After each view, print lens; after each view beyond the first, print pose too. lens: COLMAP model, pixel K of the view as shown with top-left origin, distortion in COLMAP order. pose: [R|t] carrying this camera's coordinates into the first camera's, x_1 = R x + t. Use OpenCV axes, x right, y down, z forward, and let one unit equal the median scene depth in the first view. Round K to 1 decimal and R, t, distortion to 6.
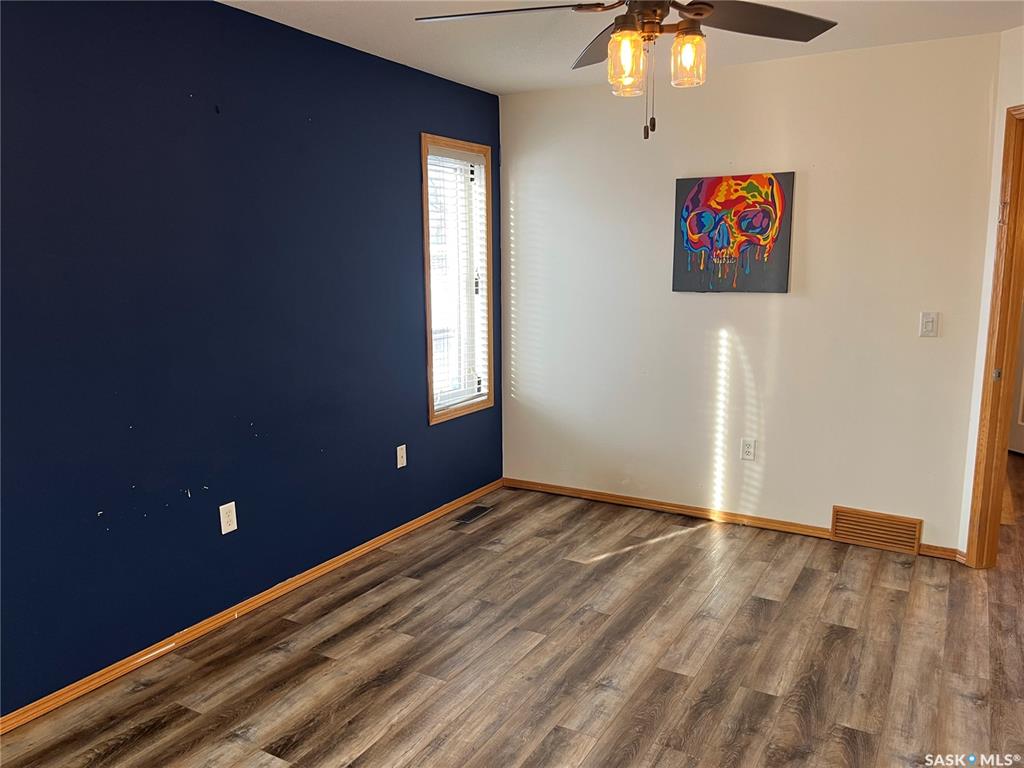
lens RADIAL K [[772.9, 0, 512.7], [0, 772.9, 382.4], [0, 0, 1]] dist [0.044598, -0.056551]
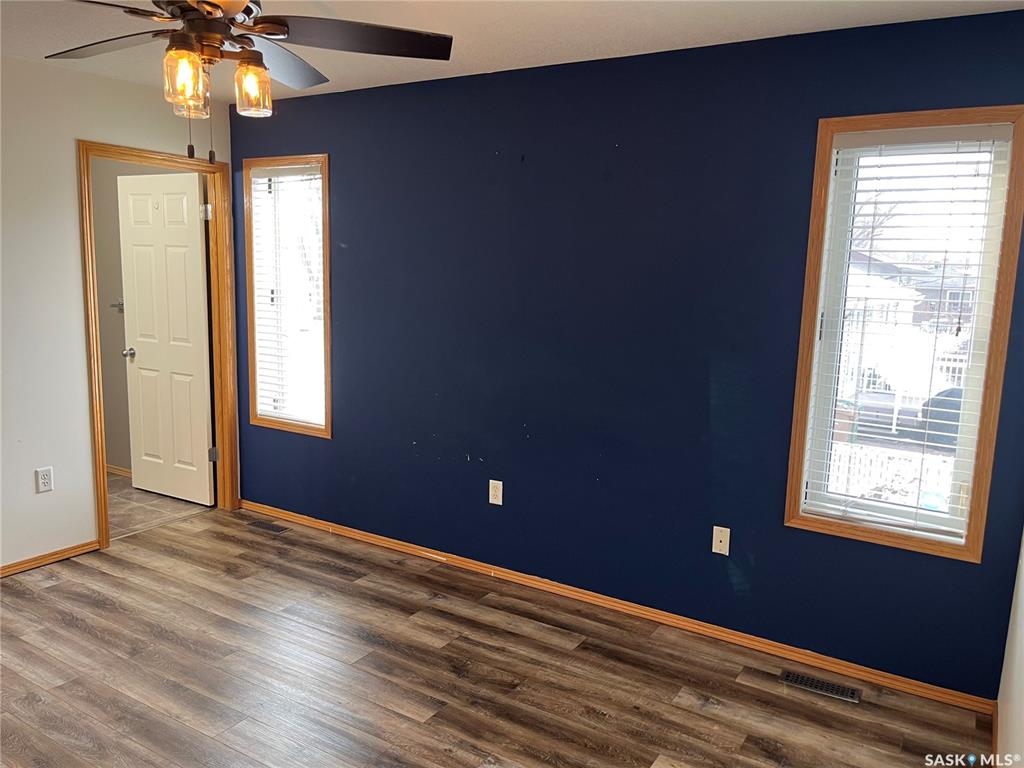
lens RADIAL K [[772.9, 0, 512.7], [0, 772.9, 384.1], [0, 0, 1]] dist [0.044598, -0.056551]
pose [[-0.015156, 0.155352, -0.987743, 0.715222], [-0.194279, 0.968572, 0.155318, -0.162960], [0.980829, 0.194252, 0.015502, 0.866796]]
